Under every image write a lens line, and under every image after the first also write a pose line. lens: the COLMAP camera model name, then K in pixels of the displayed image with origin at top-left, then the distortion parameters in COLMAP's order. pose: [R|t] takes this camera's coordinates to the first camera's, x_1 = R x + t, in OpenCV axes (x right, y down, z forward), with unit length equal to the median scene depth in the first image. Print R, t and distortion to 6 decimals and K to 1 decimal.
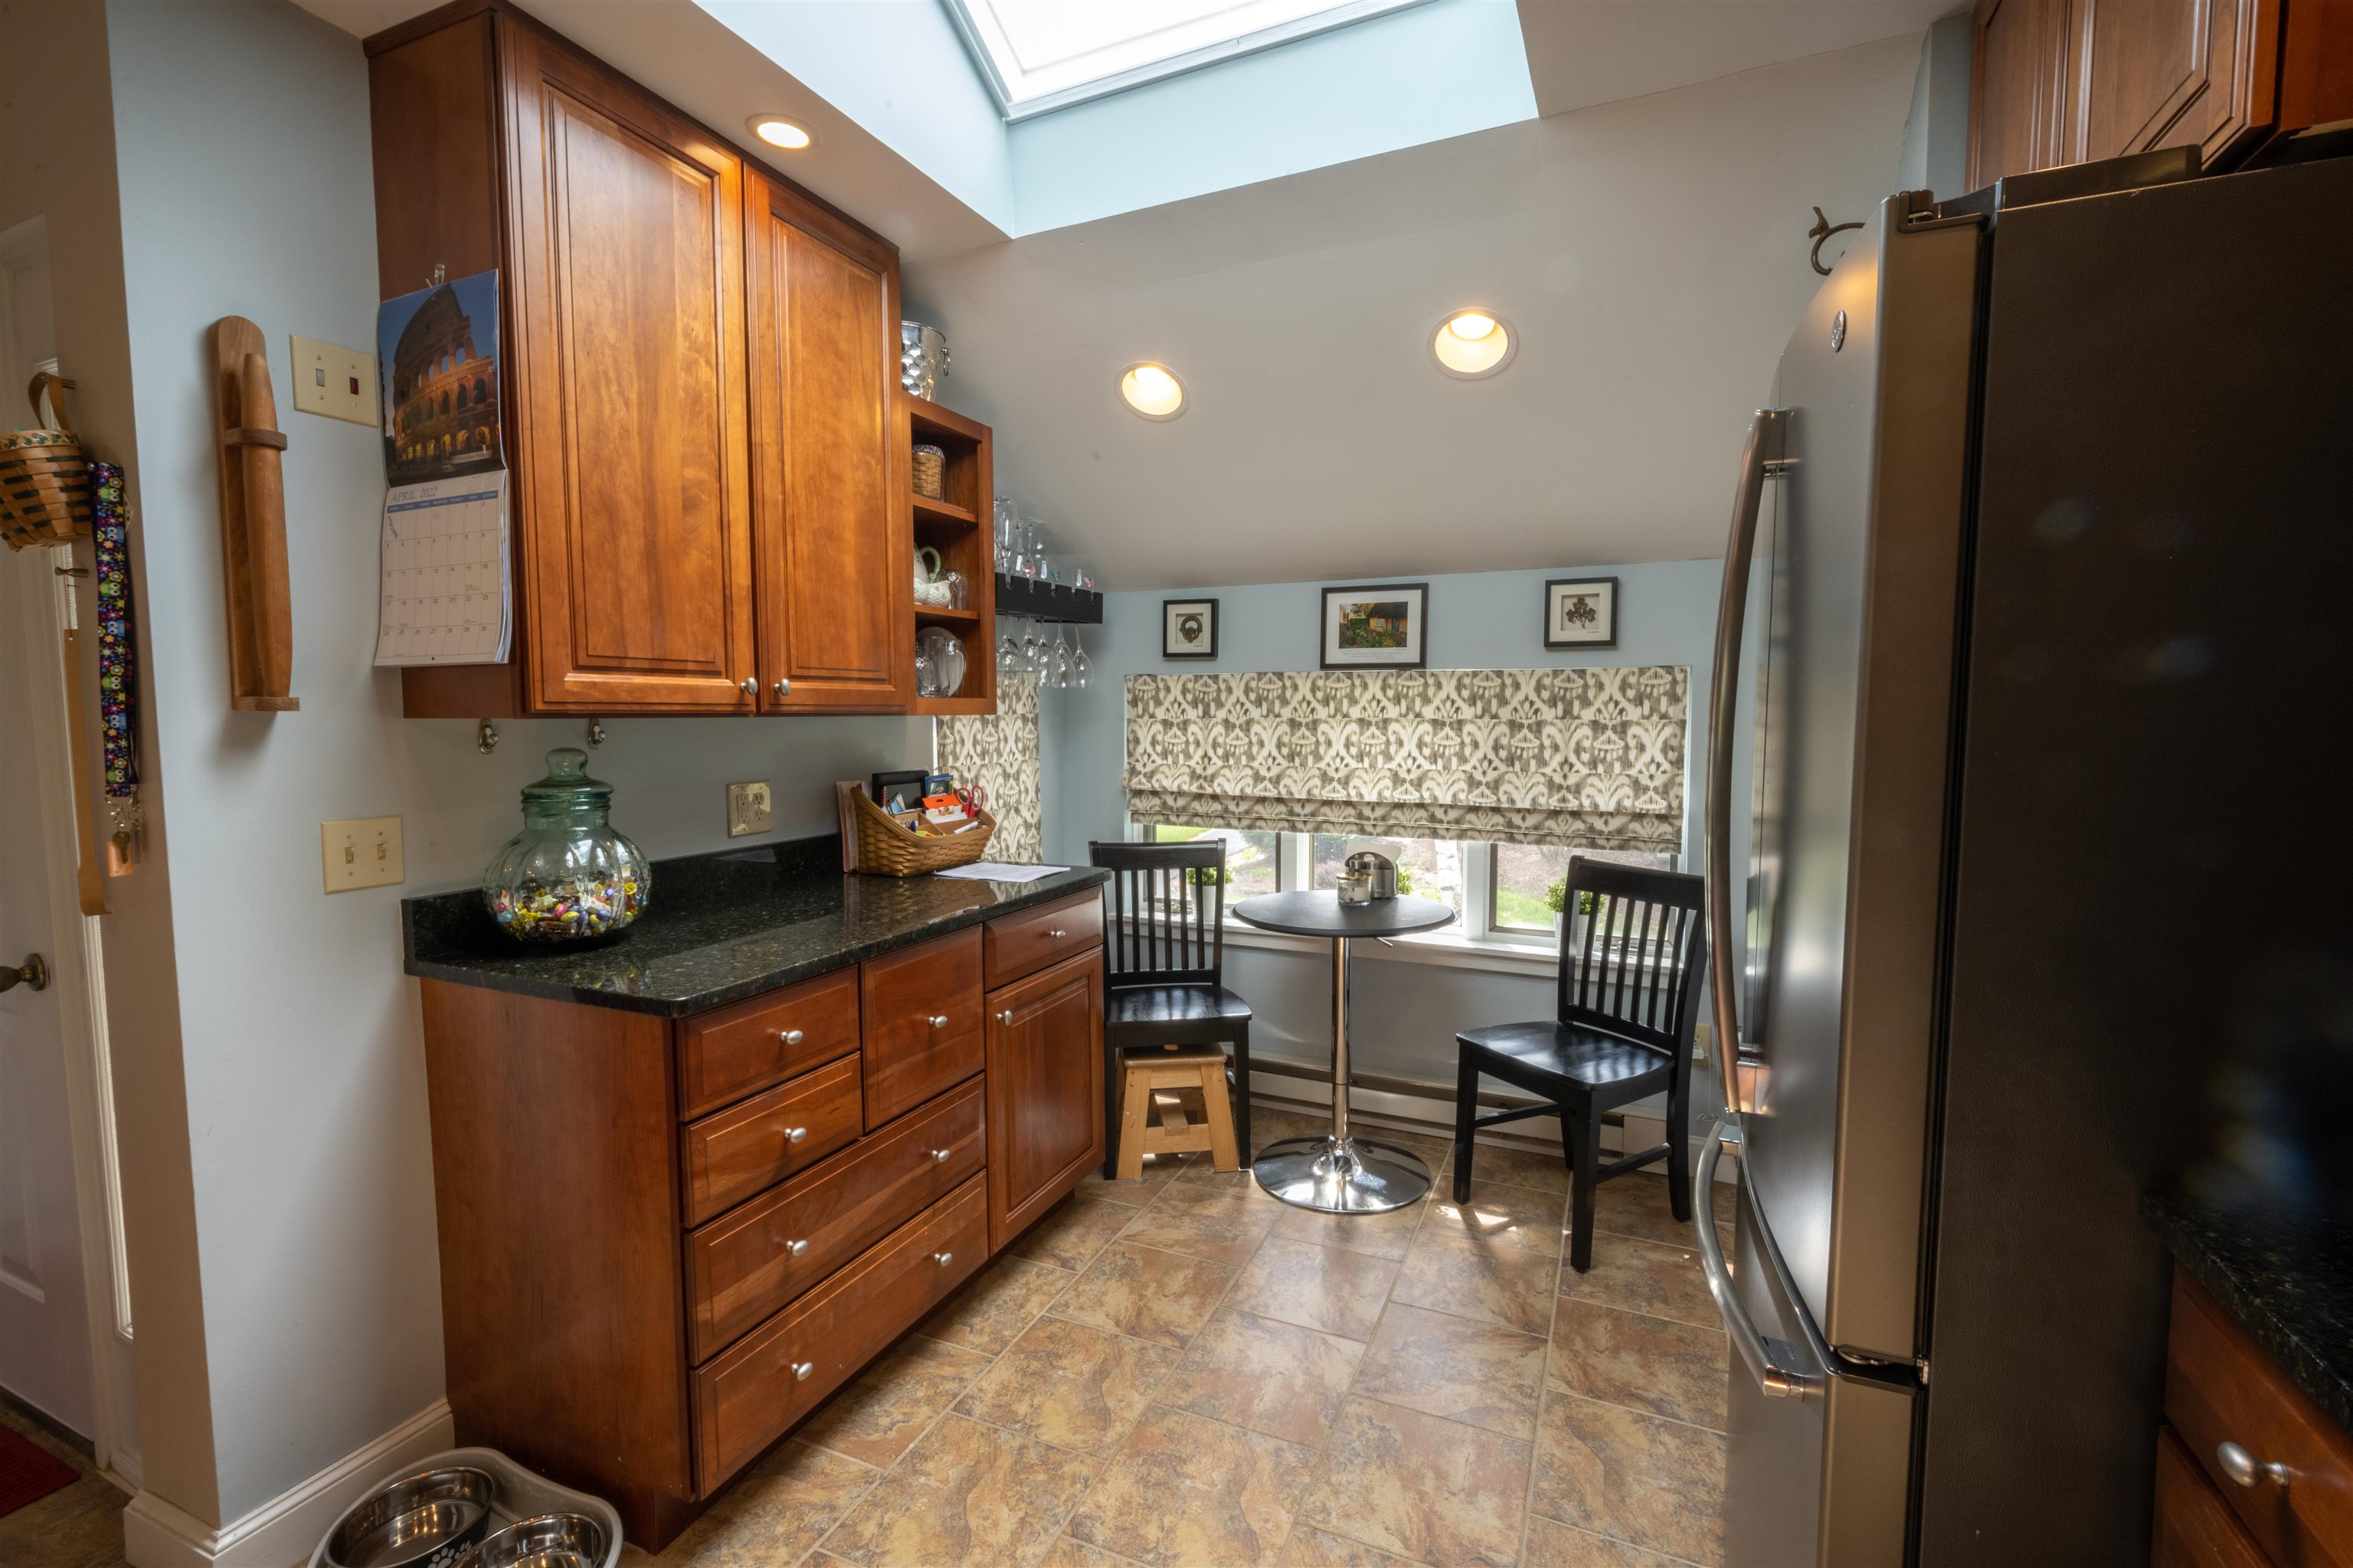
lens RADIAL K [[1047.9, 0, 1181.1], [0, 1047.9, 786.3], [0, 0, 1]] dist [-0.001101, -0.000063]
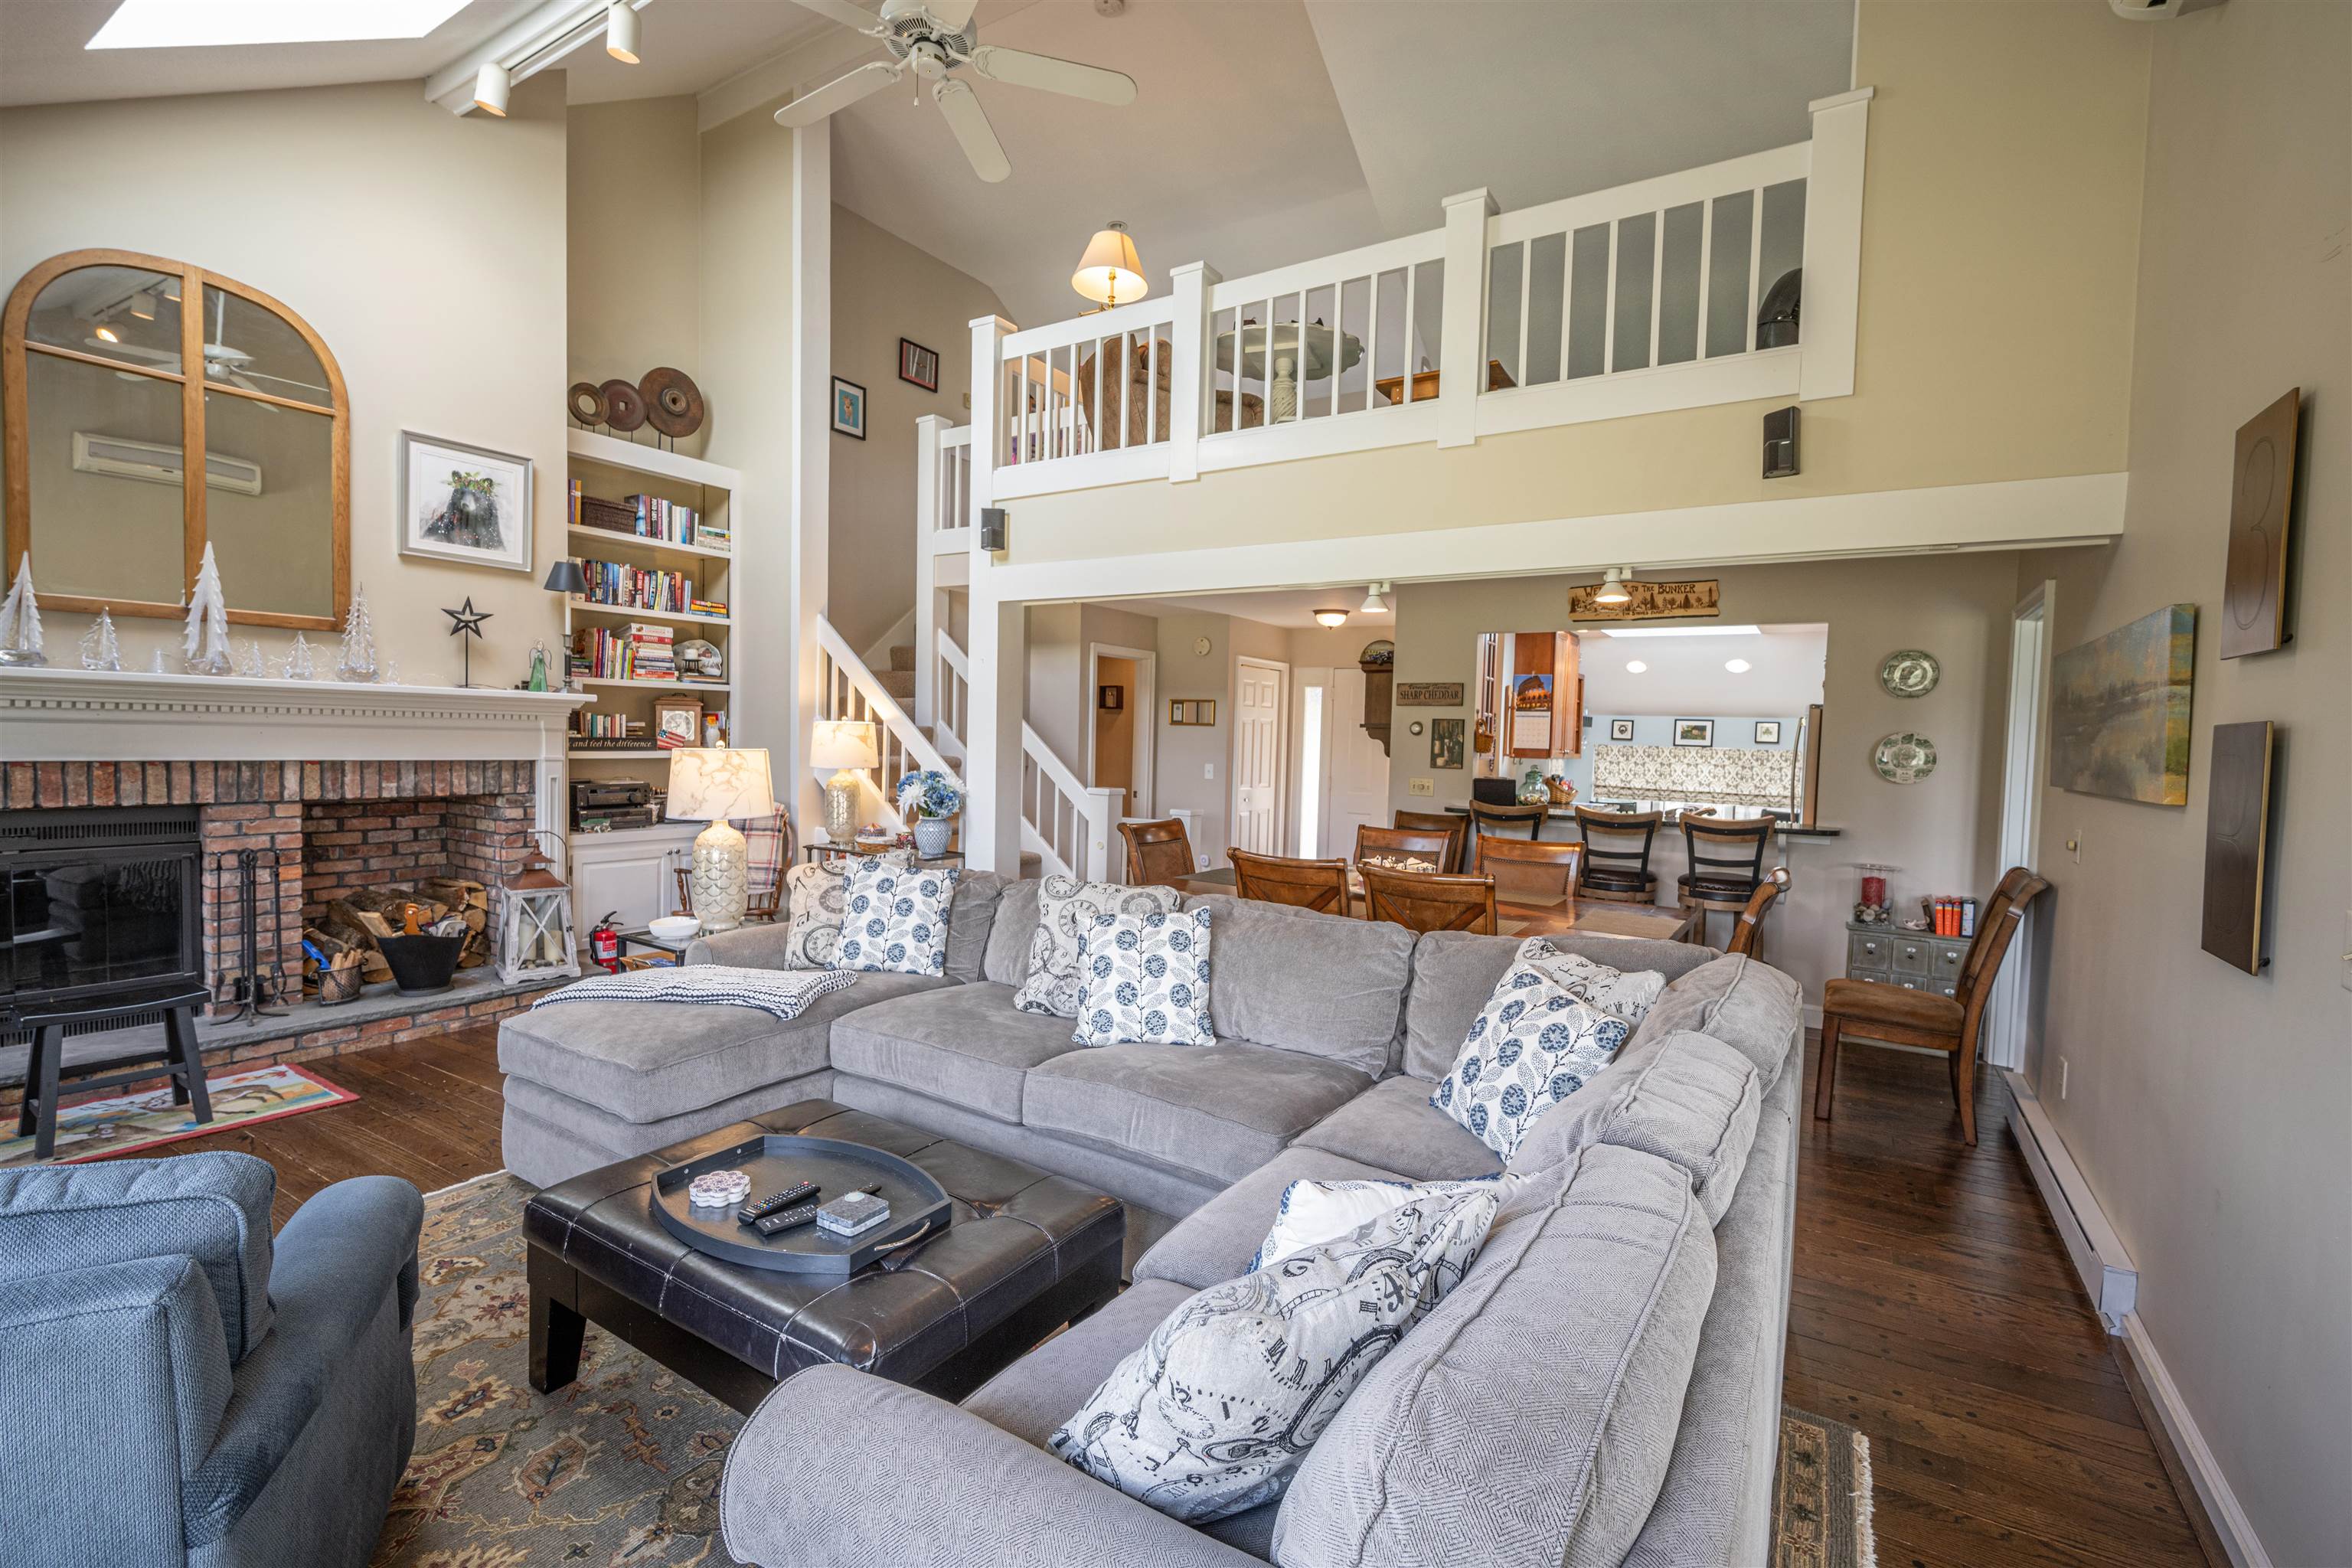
lens RADIAL K [[1047.4, 0, 1169.6], [0, 1047.4, 784.6], [0, 0, 1]] dist [-0.001101, -0.000063]
pose [[0.986330, 0.039875, -0.159888, -0.813242], [-0.044880, 0.998605, -0.027815, 0.147426], [0.158556, 0.034610, 0.986743, -2.199692]]
